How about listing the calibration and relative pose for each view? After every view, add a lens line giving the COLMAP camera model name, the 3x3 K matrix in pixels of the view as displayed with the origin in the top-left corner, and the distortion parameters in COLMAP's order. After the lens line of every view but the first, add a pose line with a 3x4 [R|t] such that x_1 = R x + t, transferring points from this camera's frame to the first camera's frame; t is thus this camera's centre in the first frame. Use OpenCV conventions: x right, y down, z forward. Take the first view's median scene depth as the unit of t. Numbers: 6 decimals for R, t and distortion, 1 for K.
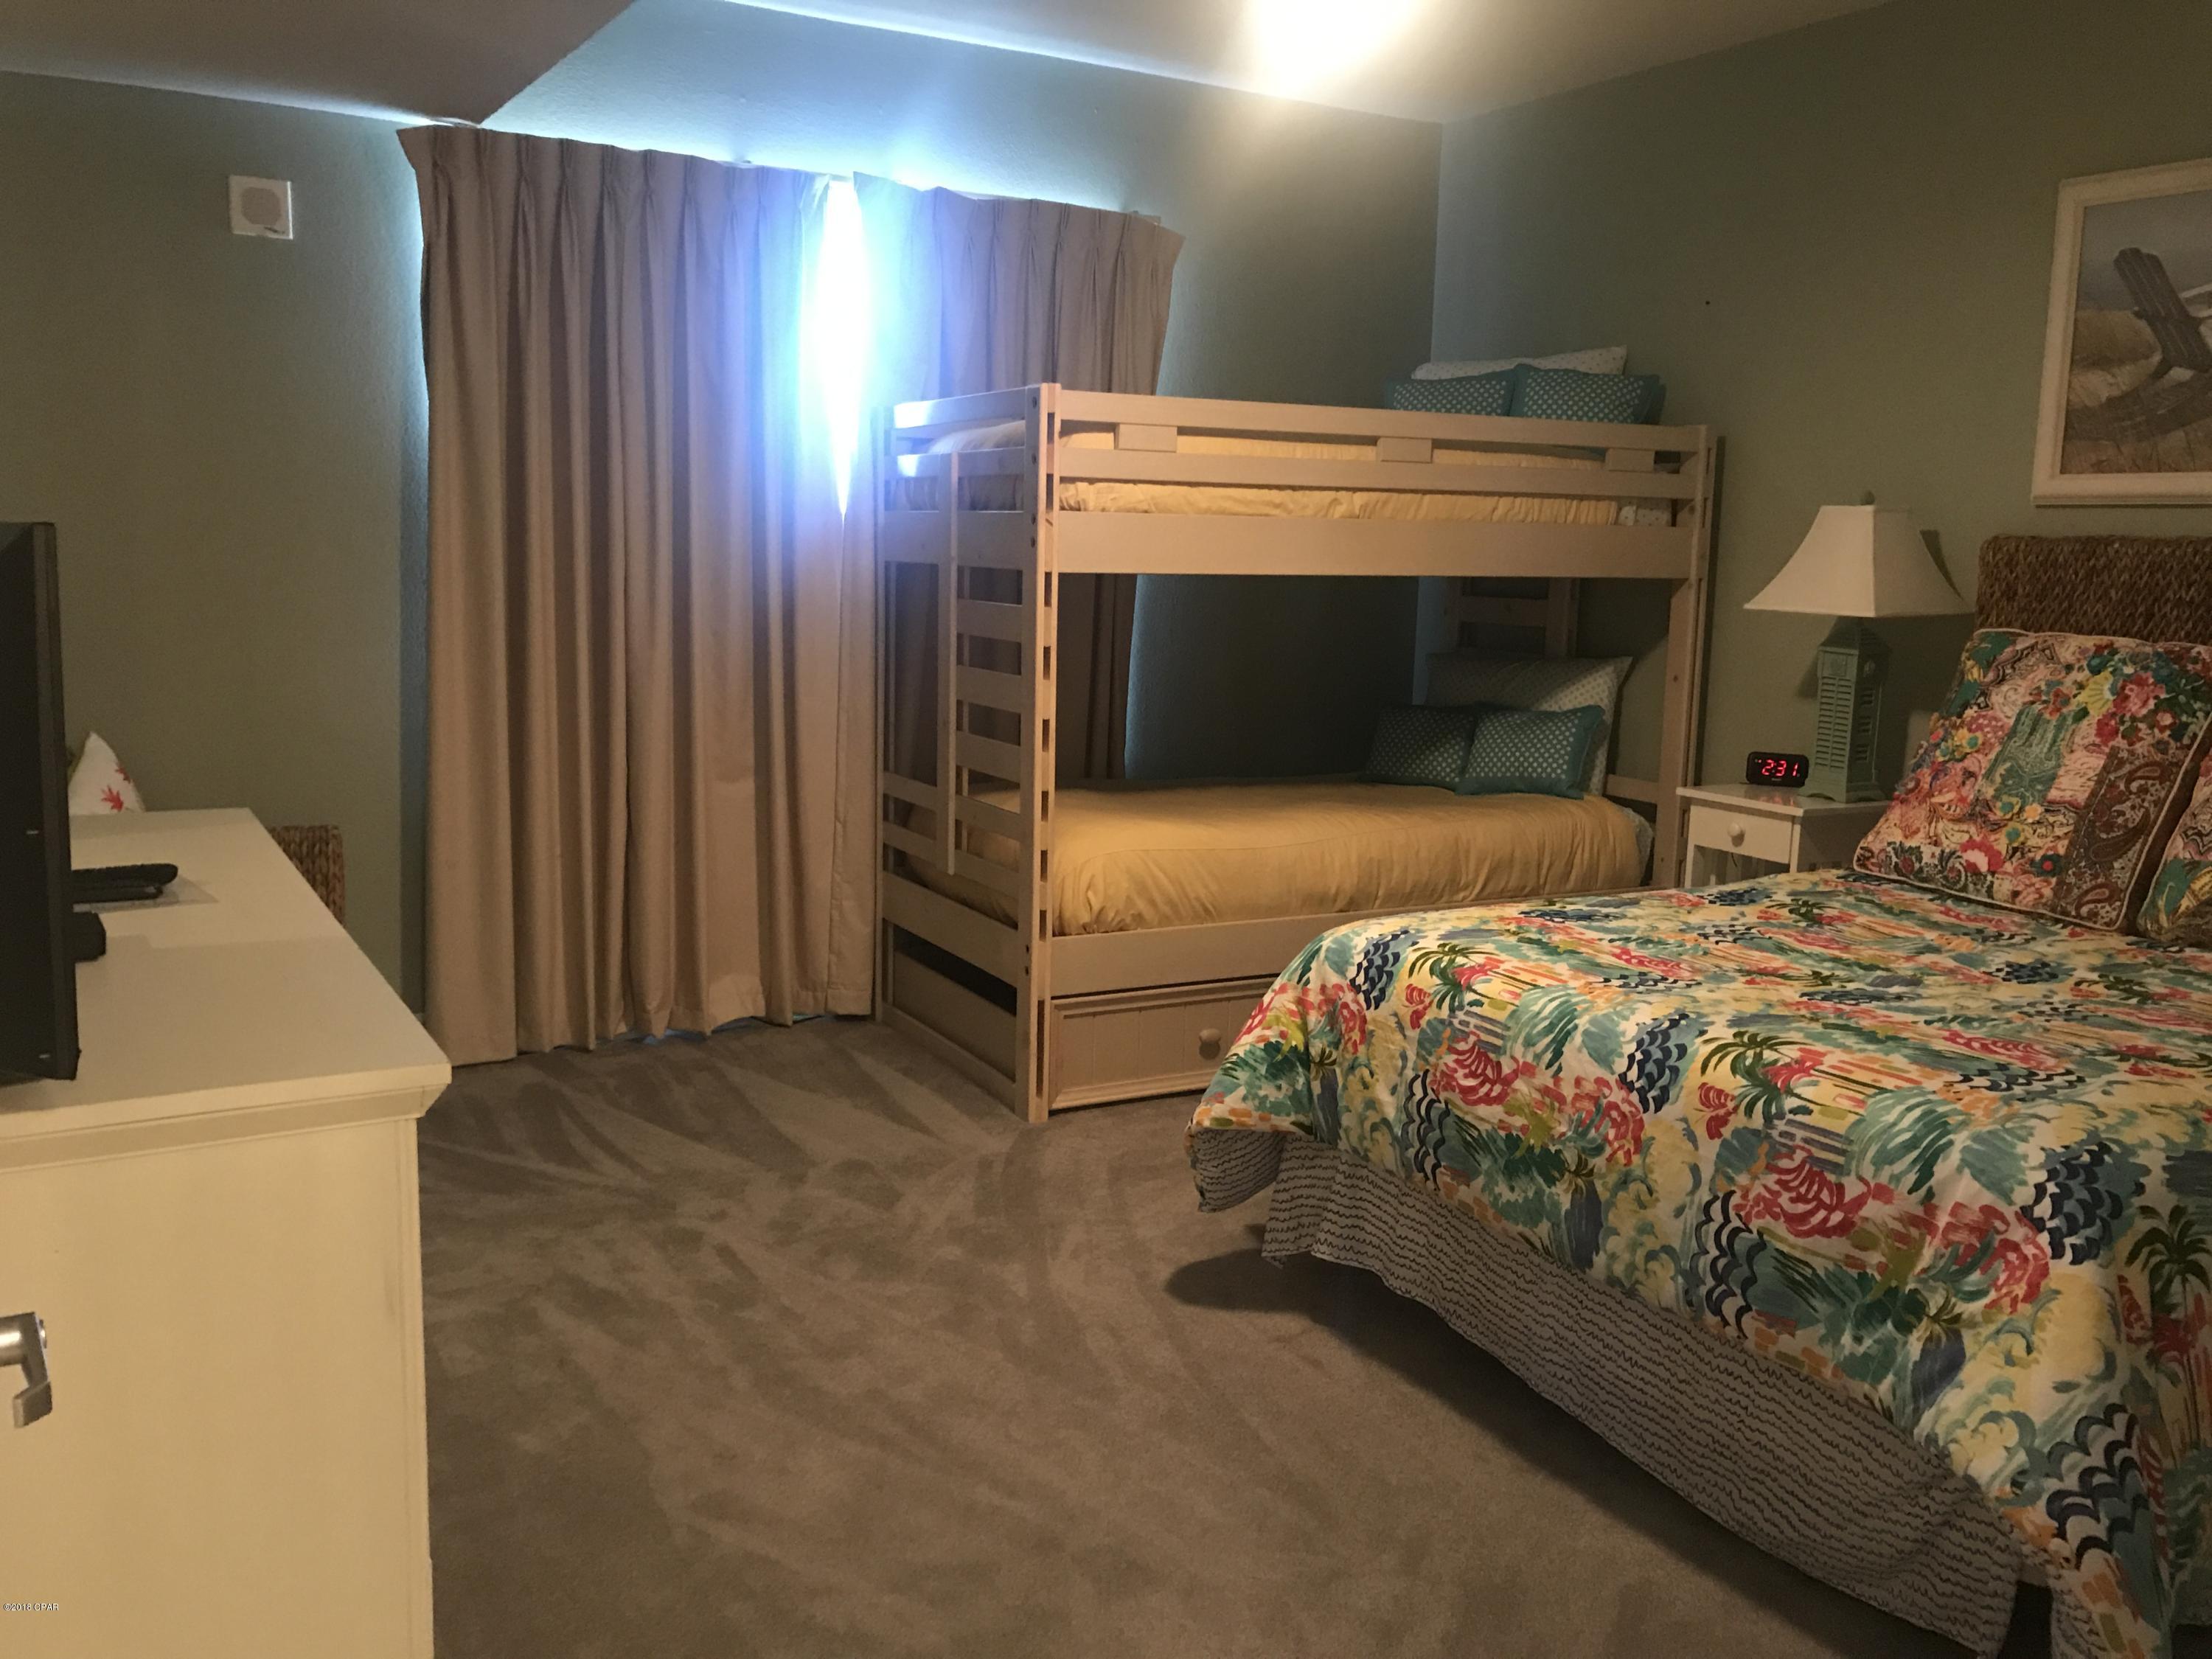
lens RADIAL K [[1823.2, 0, 1094.1], [0, 1823.2, 815.7], [0, 0, 1]] dist [0.039370, -0.077110]
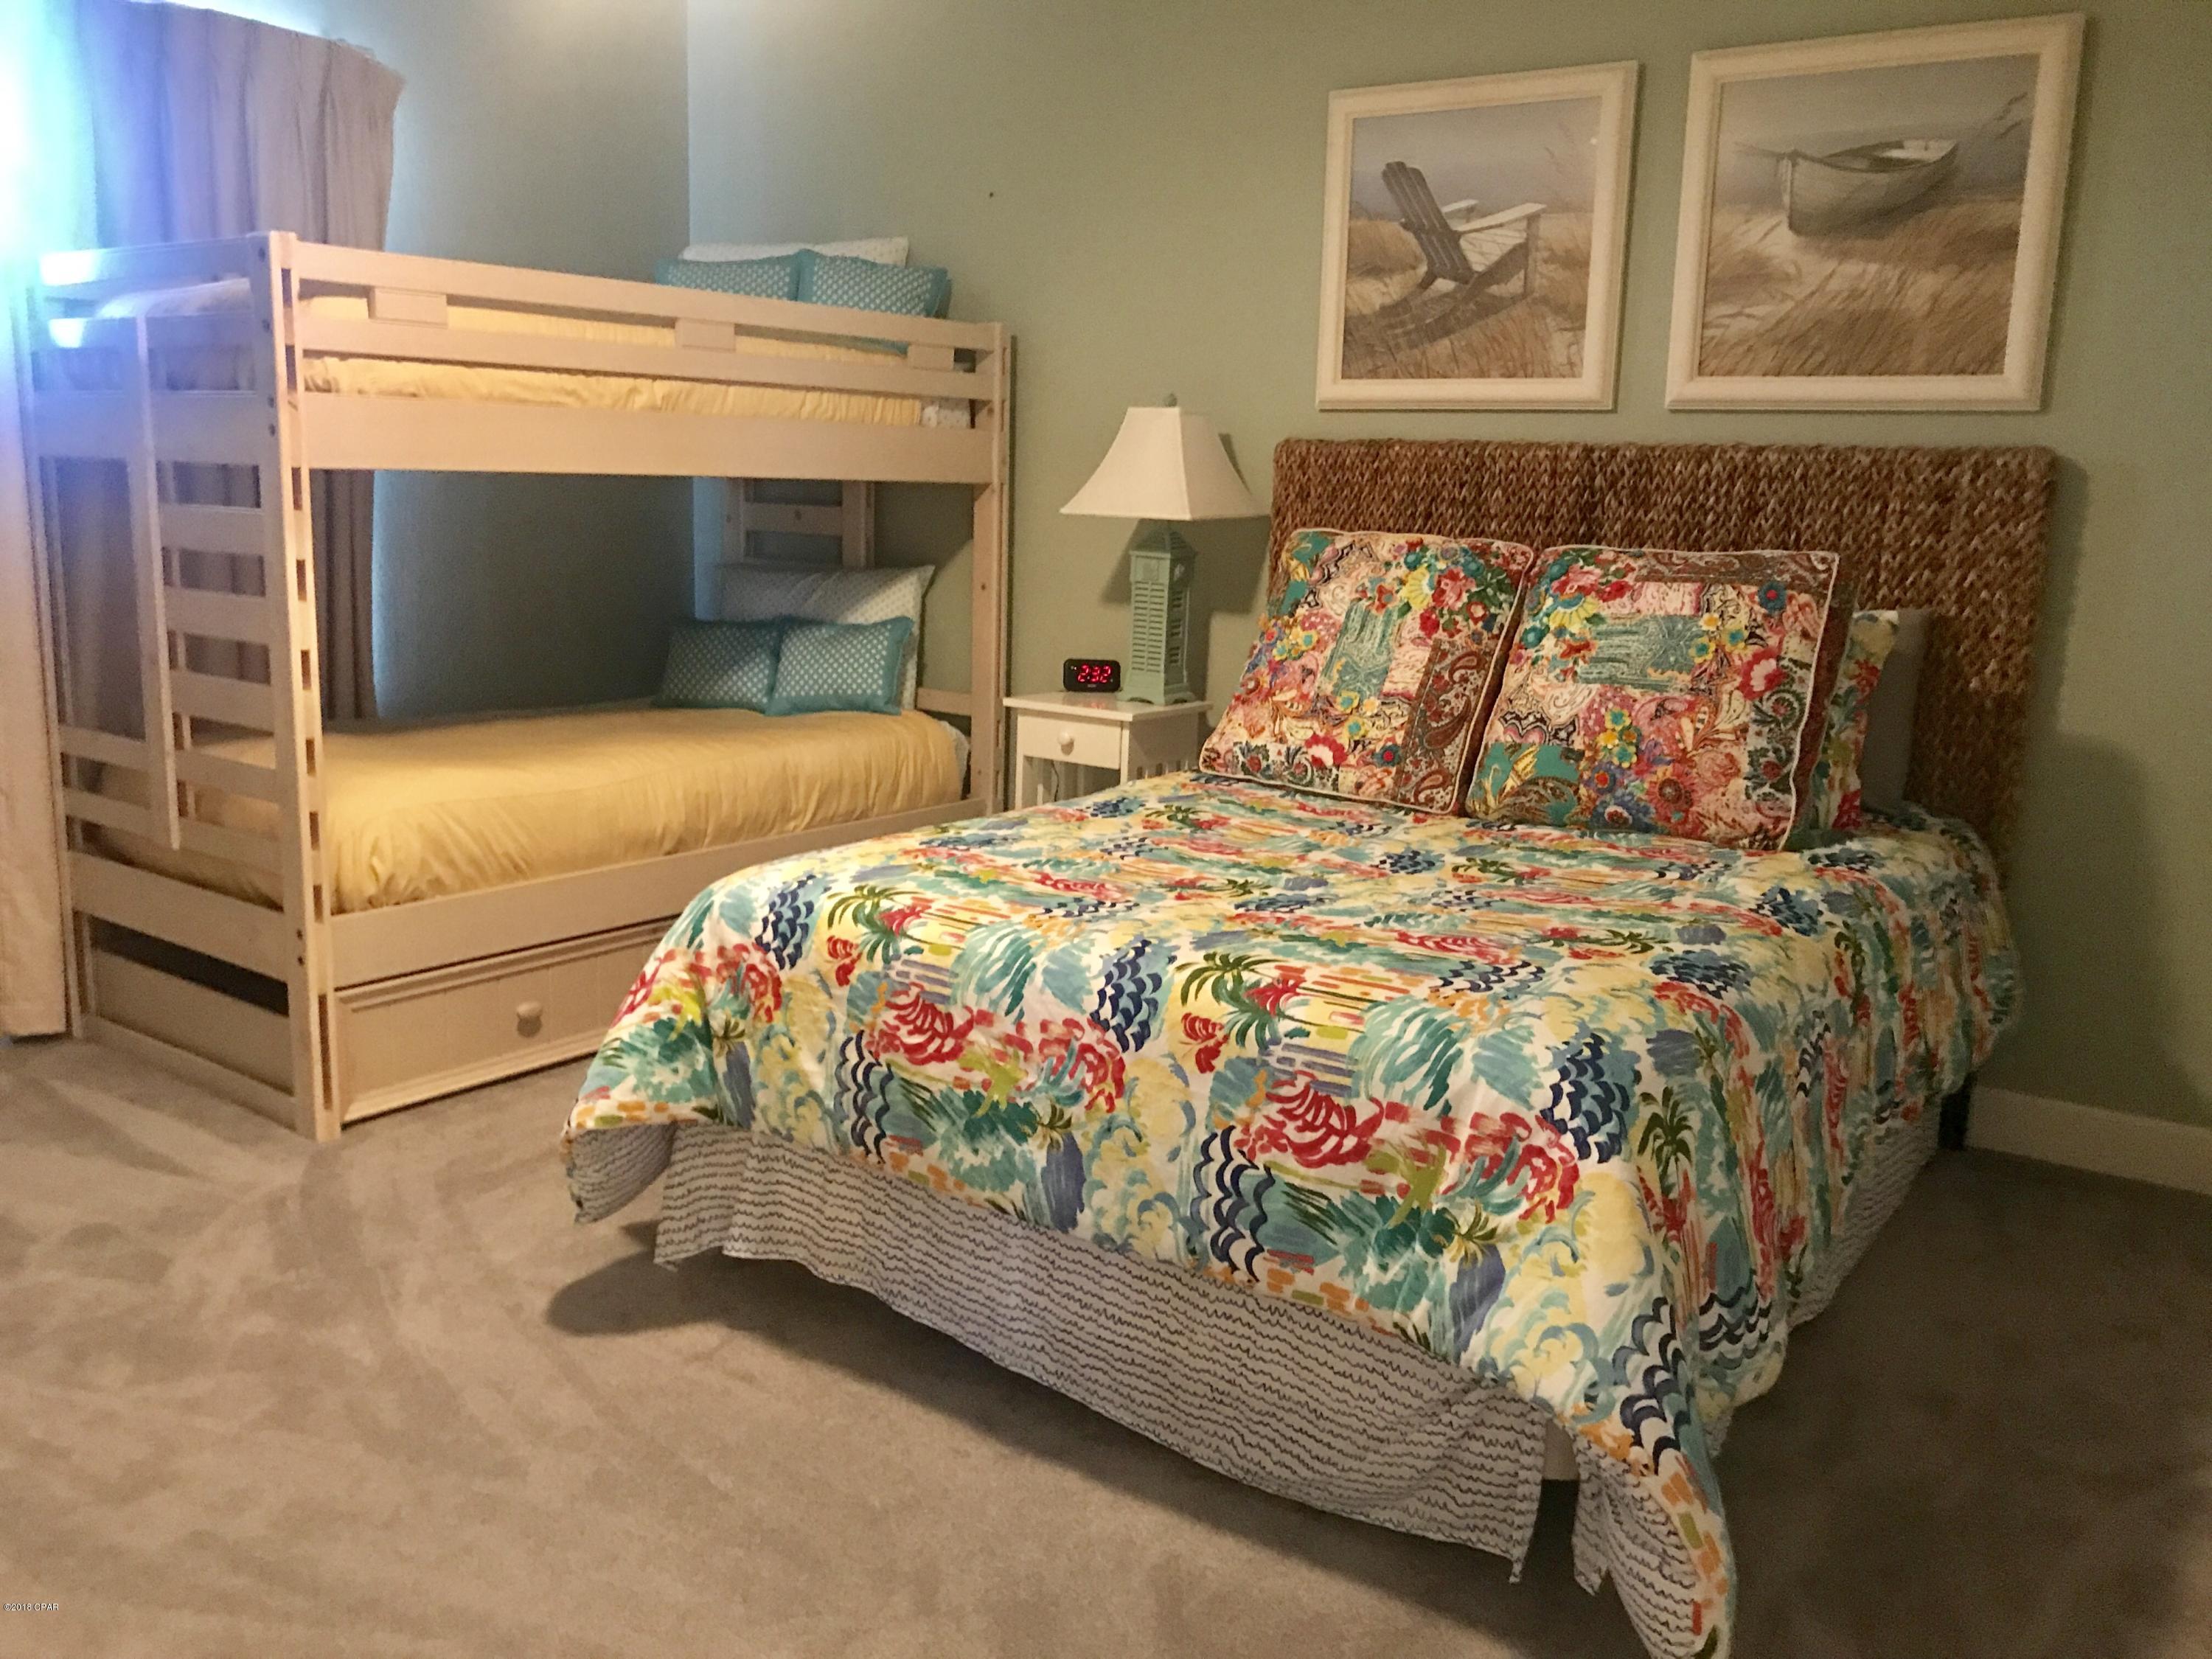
lens RADIAL K [[1823.2, 0, 1094.1], [0, 1823.2, 815.7], [0, 0, 1]] dist [0.039370, -0.077110]
pose [[0.905441, -0.075320, 0.417736, -0.072870], [0.056030, 0.996727, 0.058271, -0.009721], [-0.420758, -0.029355, 0.906698, 0.143980]]
